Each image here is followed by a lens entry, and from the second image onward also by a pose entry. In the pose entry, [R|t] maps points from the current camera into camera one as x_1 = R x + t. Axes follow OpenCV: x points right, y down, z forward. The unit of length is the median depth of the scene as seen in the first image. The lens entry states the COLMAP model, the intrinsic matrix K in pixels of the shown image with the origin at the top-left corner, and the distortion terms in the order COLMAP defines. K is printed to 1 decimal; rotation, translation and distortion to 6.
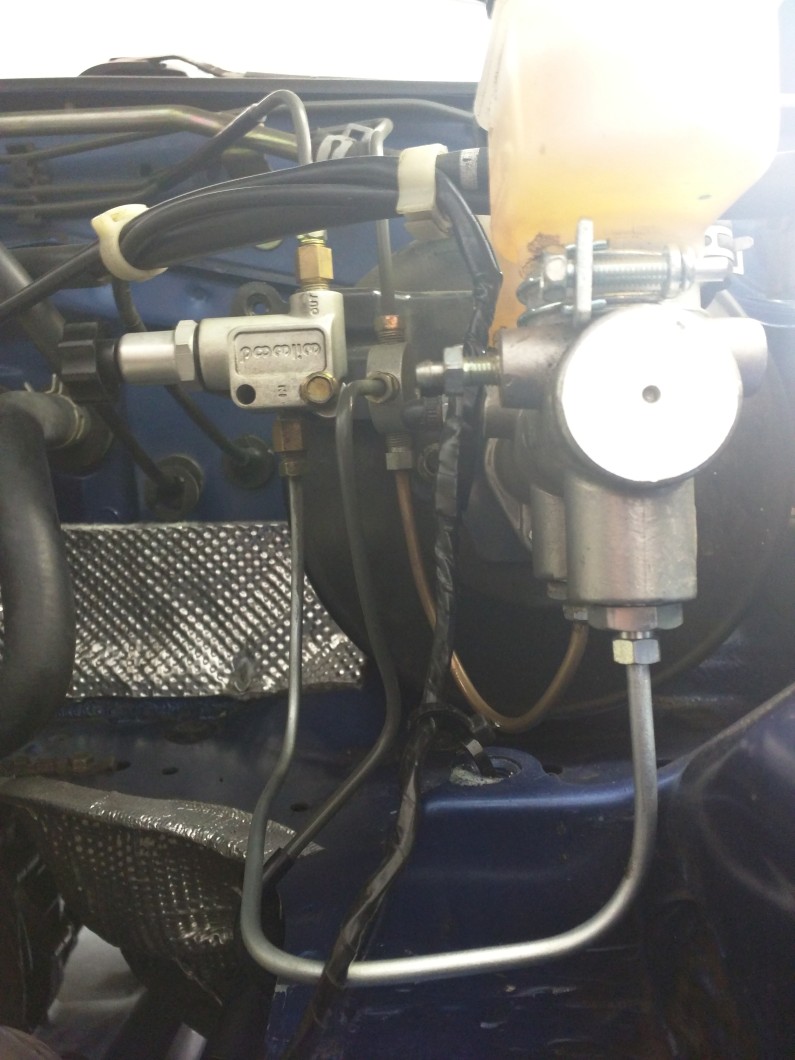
lens RADIAL K [[891.5, 0, 397.5], [0, 891.5, 530.0], [0, 0, 1]] dist [0.058936, 0.001087]
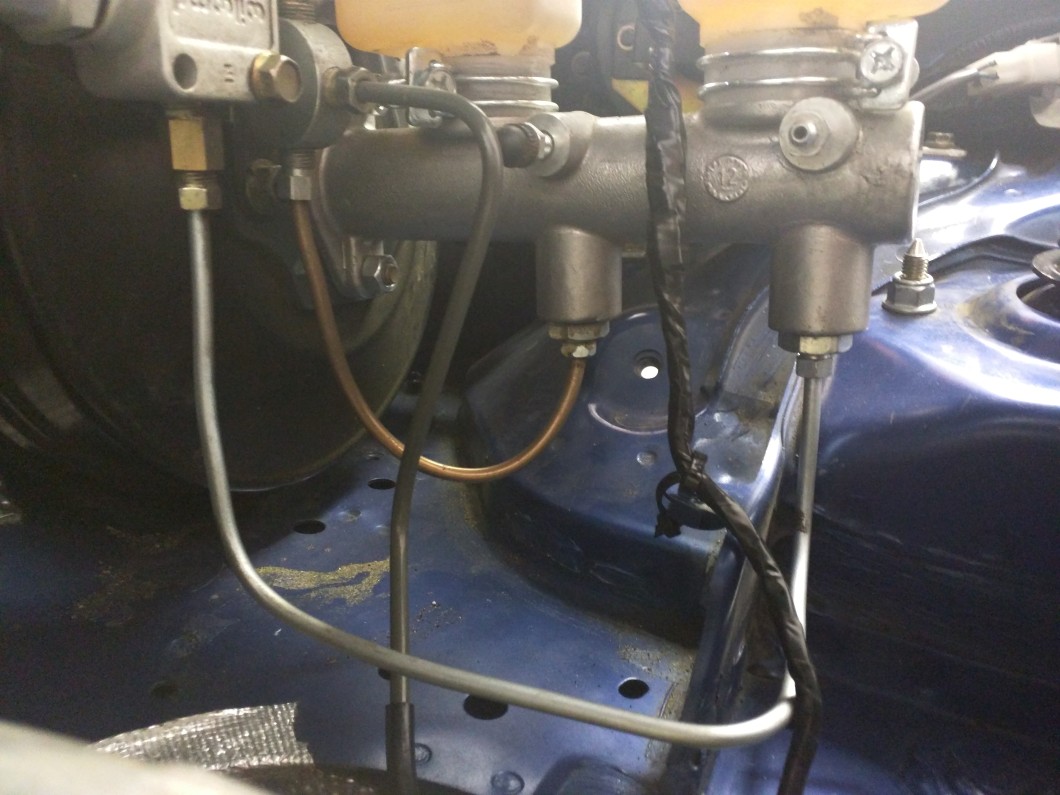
lens RADIAL K [[890.9, 0, 530.0], [0, 890.9, 397.5], [0, 0, 1]] dist [0.018612, 0.008975]
pose [[0.374500, -0.195550, 0.906372, -0.664321], [0.014191, 0.978602, 0.205270, -0.059069], [-0.927118, -0.064011, 0.369262, 0.555279]]
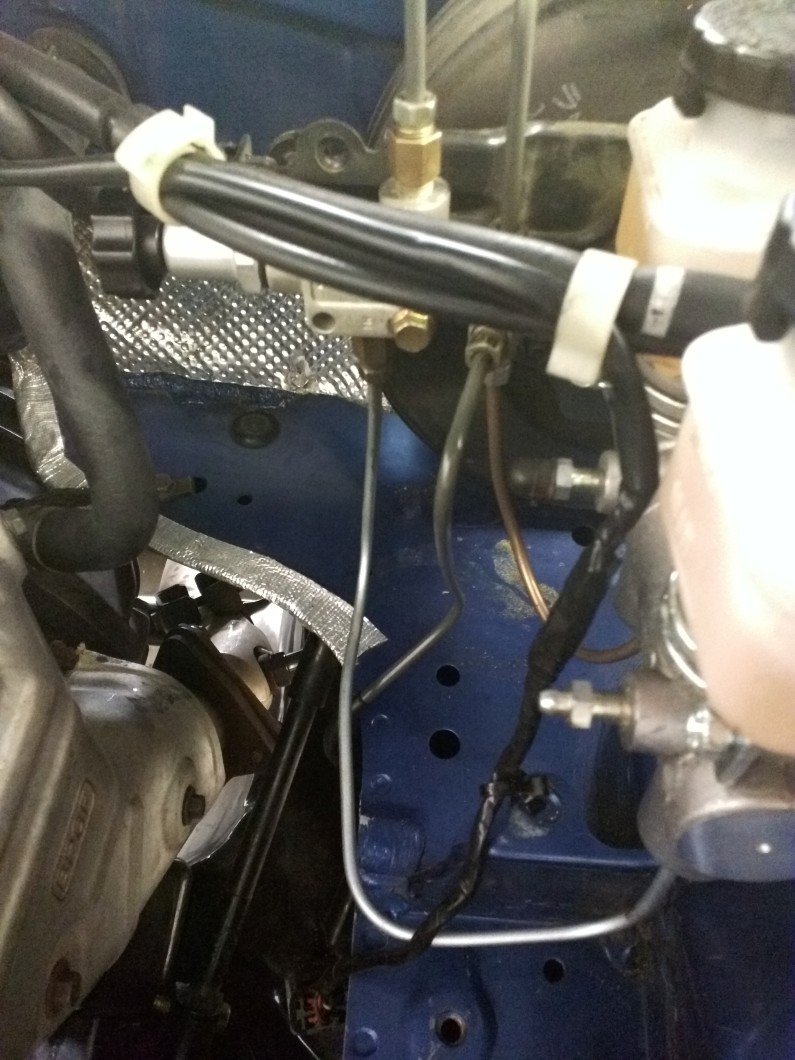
lens RADIAL K [[891.5, 0, 397.5], [0, 891.5, 530.0], [0, 0, 1]] dist [0.058936, 0.001087]
pose [[0.997582, 0.067775, 0.015408, -0.100109], [-0.058102, 0.691516, 0.720021, -0.627294], [0.038144, -0.719175, 0.693782, 0.275765]]
